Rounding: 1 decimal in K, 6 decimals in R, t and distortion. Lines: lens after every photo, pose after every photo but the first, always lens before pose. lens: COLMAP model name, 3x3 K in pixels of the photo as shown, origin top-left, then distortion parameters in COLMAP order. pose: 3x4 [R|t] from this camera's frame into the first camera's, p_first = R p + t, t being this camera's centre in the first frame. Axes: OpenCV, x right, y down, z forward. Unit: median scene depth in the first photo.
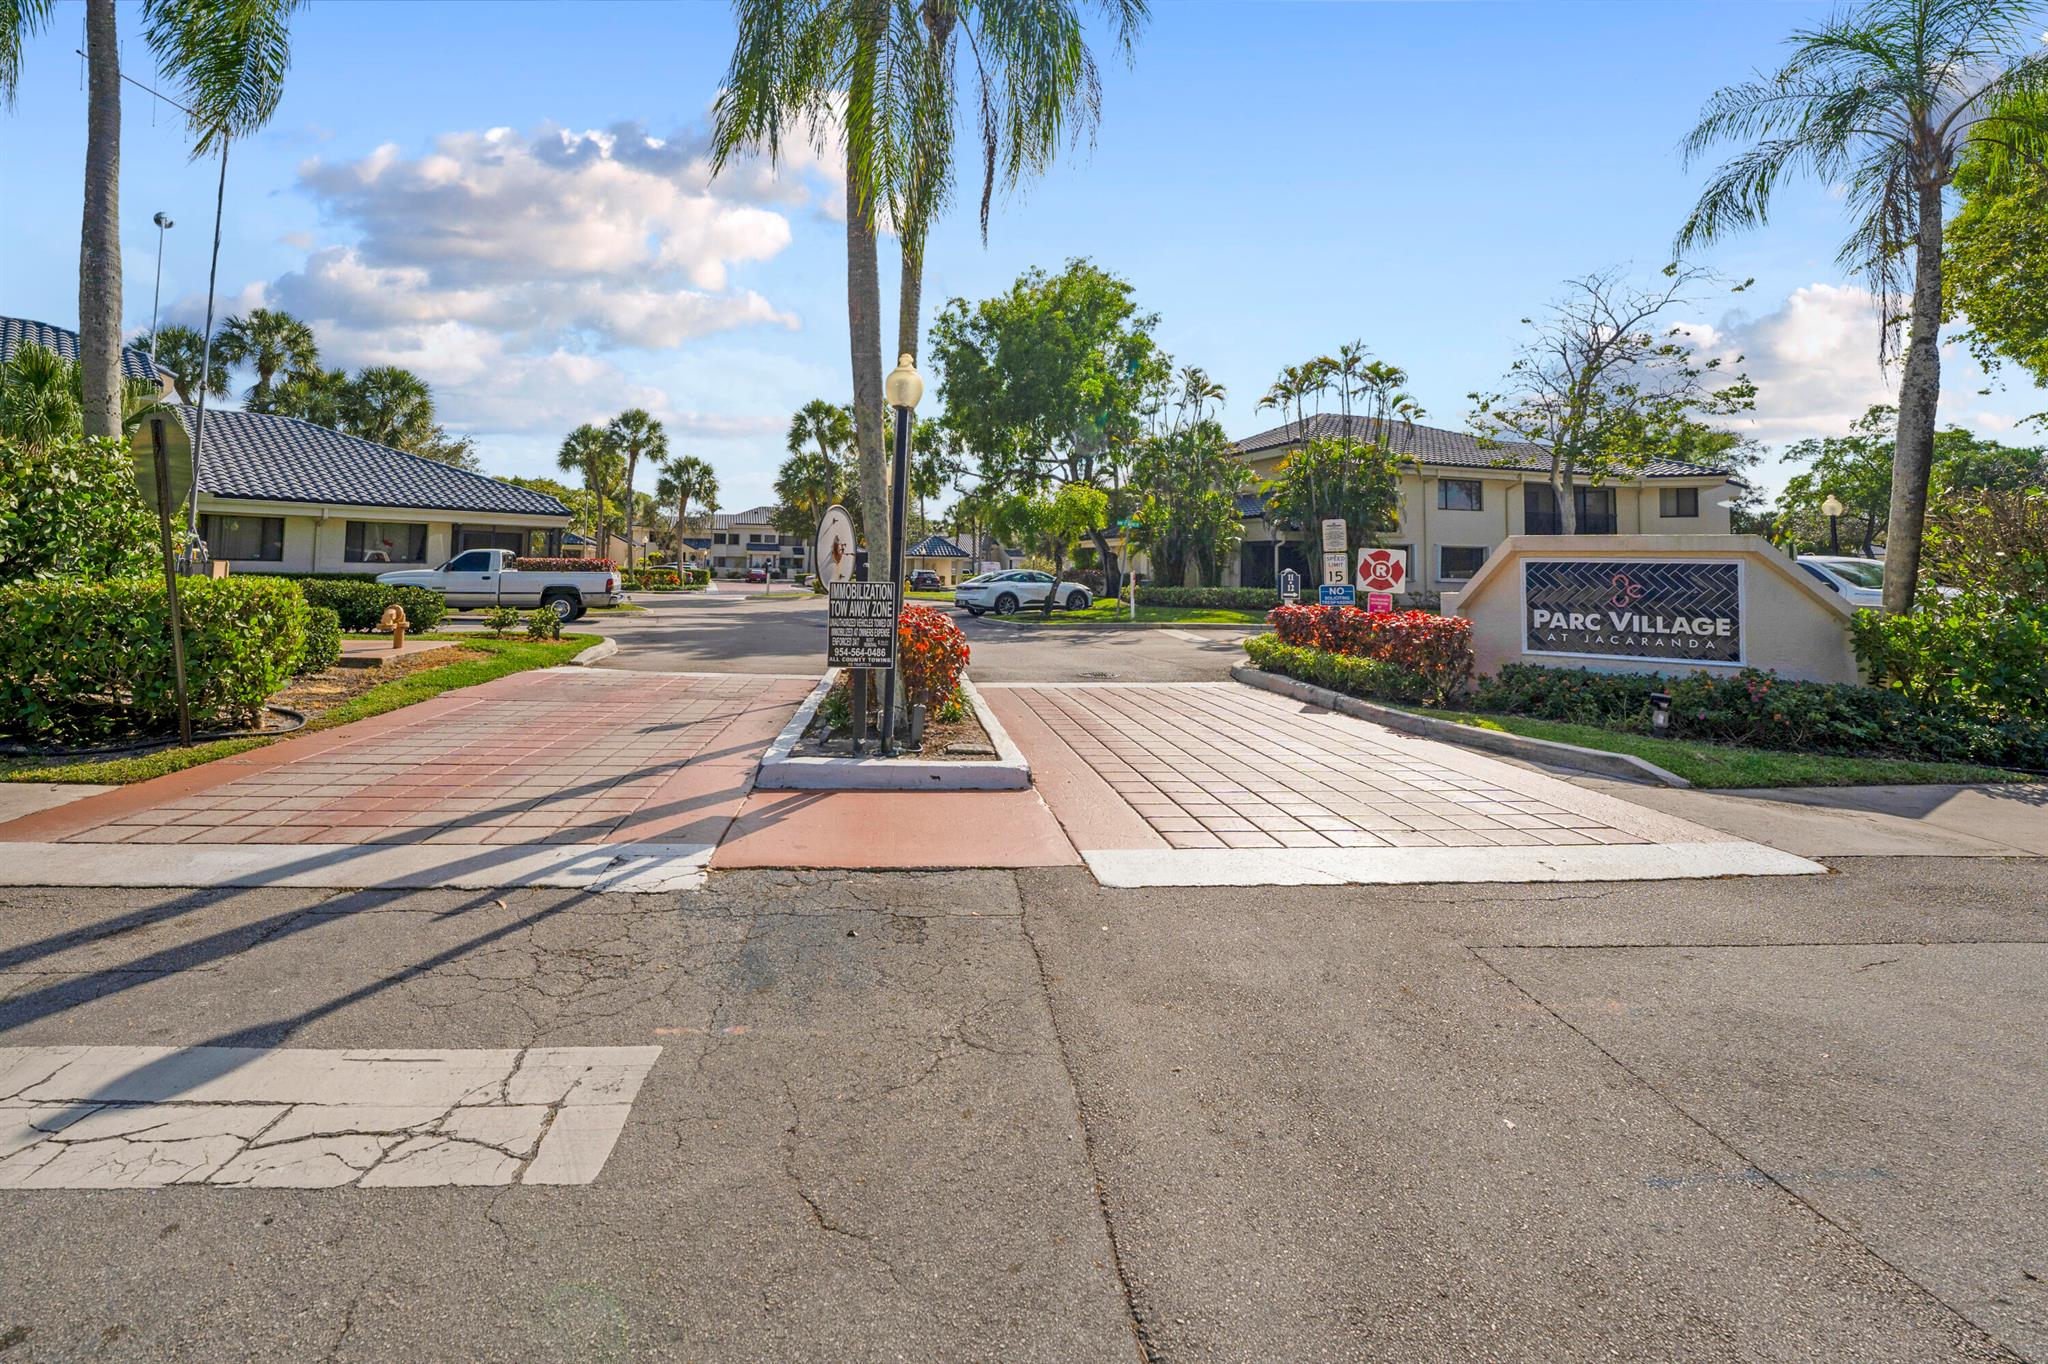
lens RADIAL K [[765.4, 0, 1019.4], [0, 765.4, 528.2], [0, 0, 1]] dist [-0.018136, 0.000141]
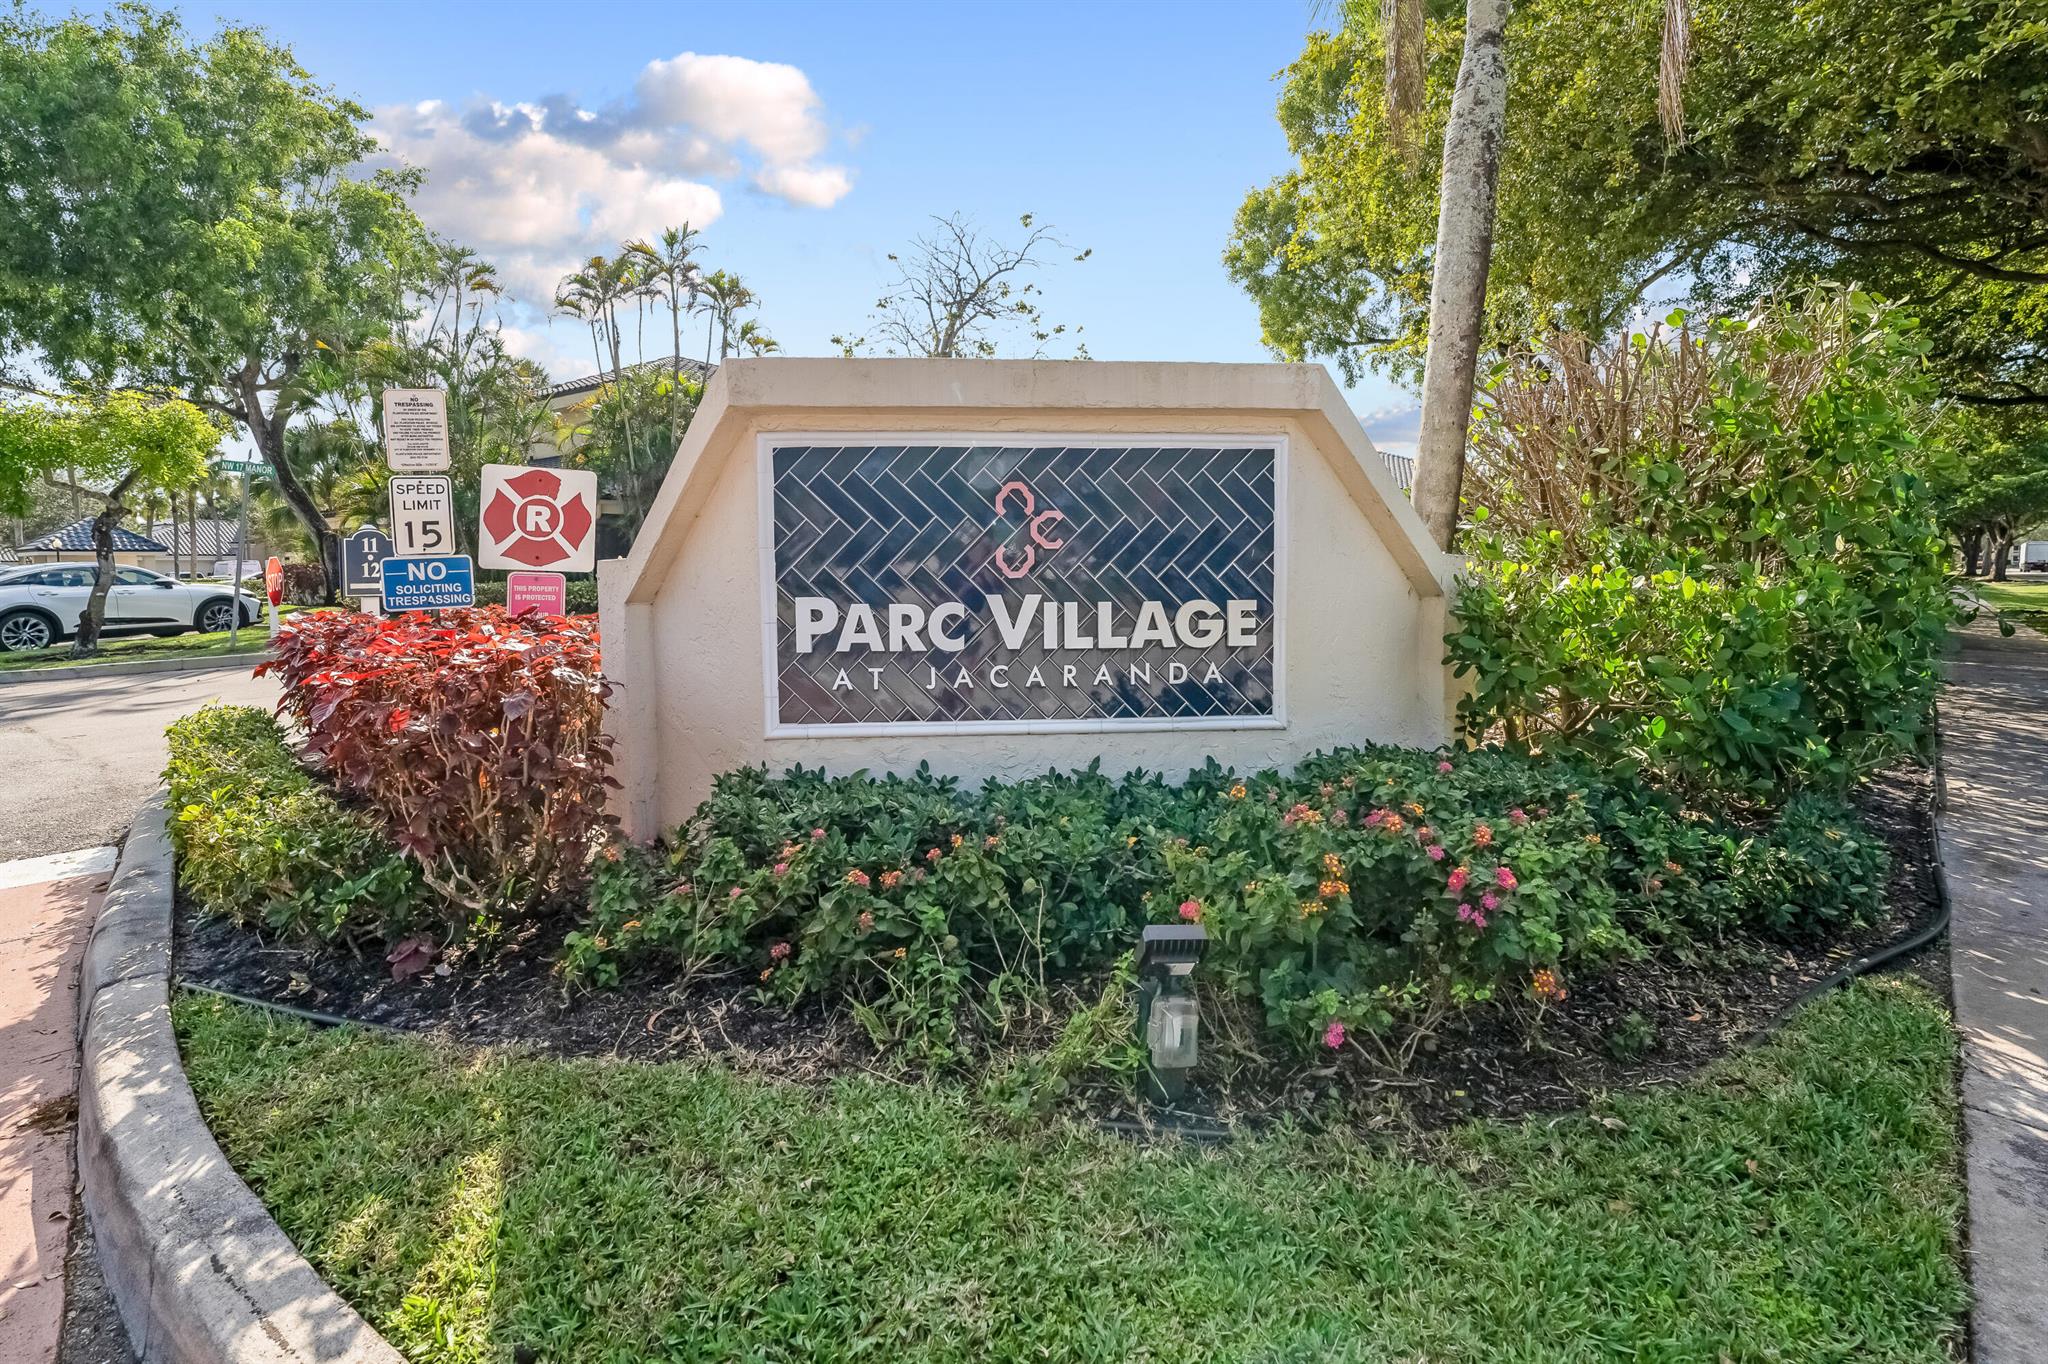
lens RADIAL K [[826.2, 0, 1024.0], [0, 826.2, 682.0], [0, 0, 1]] dist [-0.000366, -0.000056]
pose [[0.745757, -0.111935, 0.656747, 0.527244], [-0.018731, 0.981872, 0.188619, 0.076509], [-0.665955, -0.152966, 0.730141, 0.690263]]
